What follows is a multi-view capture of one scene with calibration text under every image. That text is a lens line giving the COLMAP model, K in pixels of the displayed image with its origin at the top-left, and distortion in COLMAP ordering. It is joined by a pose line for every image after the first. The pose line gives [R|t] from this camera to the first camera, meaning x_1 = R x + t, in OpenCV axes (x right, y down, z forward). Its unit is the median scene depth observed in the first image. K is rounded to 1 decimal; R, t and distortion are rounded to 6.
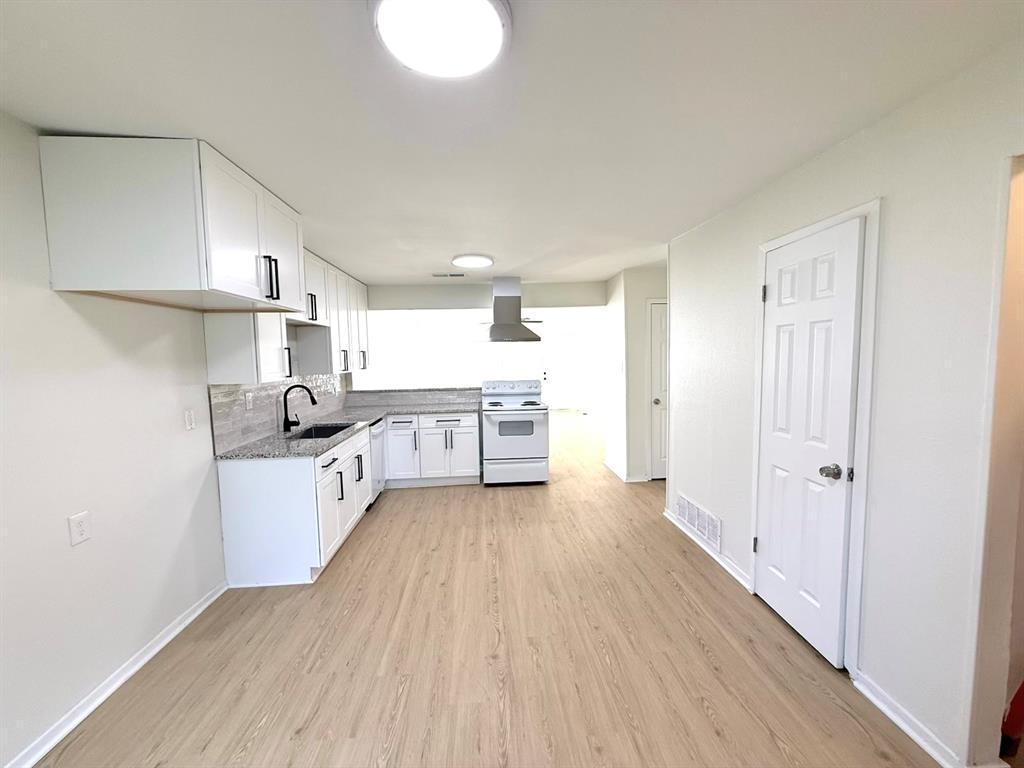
lens RADIAL K [[408.2, 0, 514.7], [0, 408.2, 384.7], [0, 0, 1]] dist [0.000444, -0.000295]
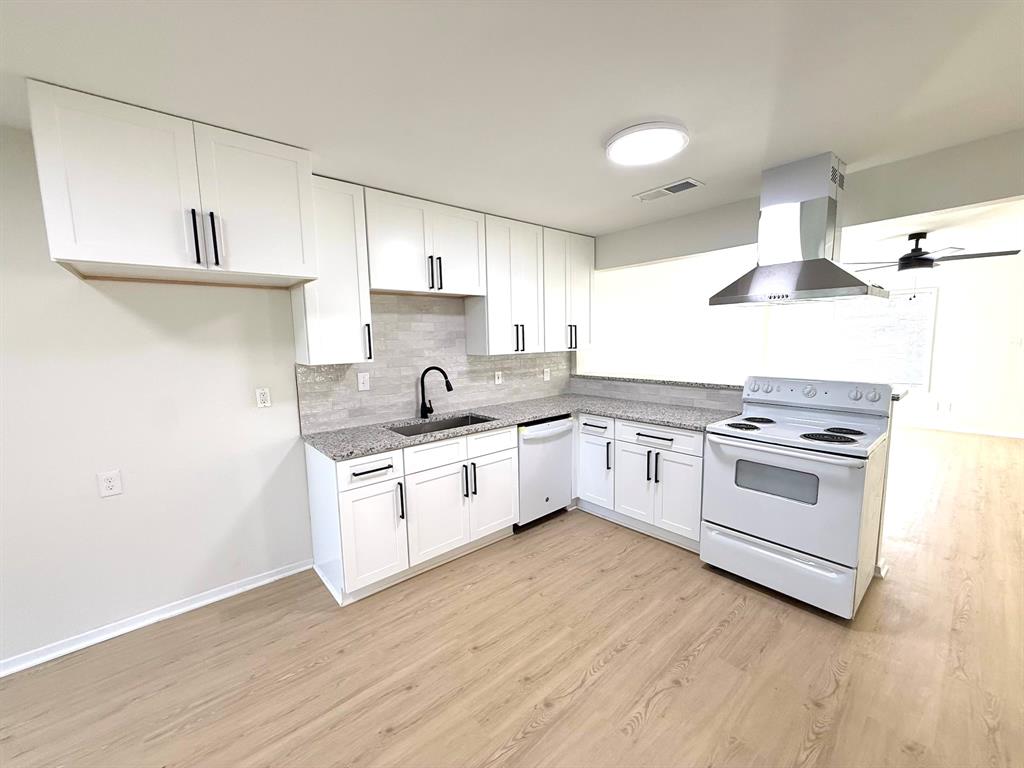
lens RADIAL K [[408.2, 0, 514.7], [0, 408.2, 384.7], [0, 0, 1]] dist [0.000444, -0.000295]
pose [[0.587986, 0.100601, -0.802591, 0.257090], [-0.048354, 0.994833, 0.089273, -0.044803], [0.807425, -0.013682, 0.589812, 0.603305]]
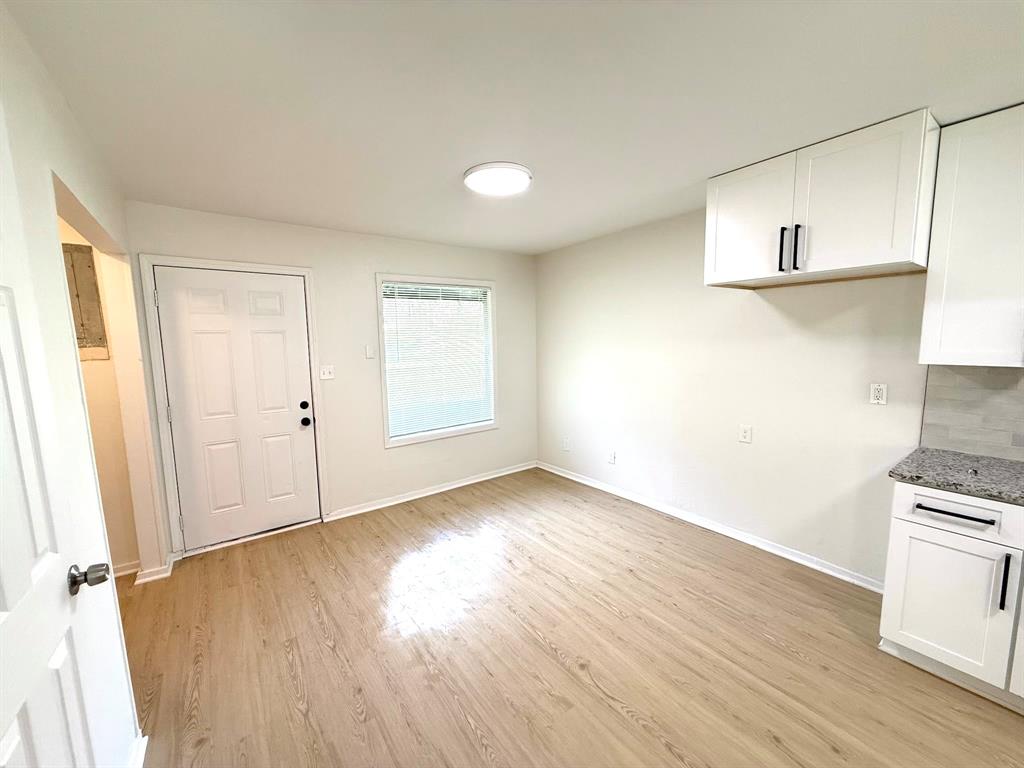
lens RADIAL K [[407.3, 0, 505.1], [0, 407.3, 384.1], [0, 0, 1]] dist [0.000439, 0.000124]
pose [[-0.856207, 0.093494, -0.508102, 0.288715], [-0.002400, 0.982759, 0.184878, -0.073585], [0.516627, 0.159513, -0.841221, 0.896925]]
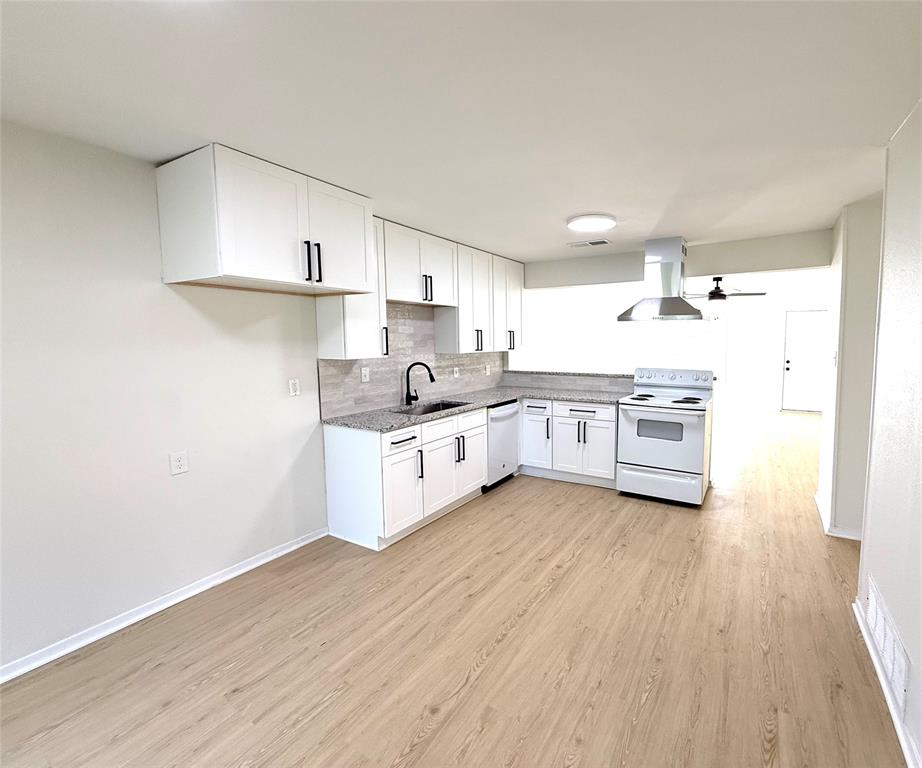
lens RADIAL K [[419.9, 0, 528.3], [0, 419.9, 374.7], [0, 0, 1]] dist [-0.000479, 0.000153]
pose [[0.835994, 0.064296, -0.544959, 0.293422], [-0.052682, 0.997929, 0.036923, -0.021644], [0.546204, -0.002158, 0.837649, 0.230267]]
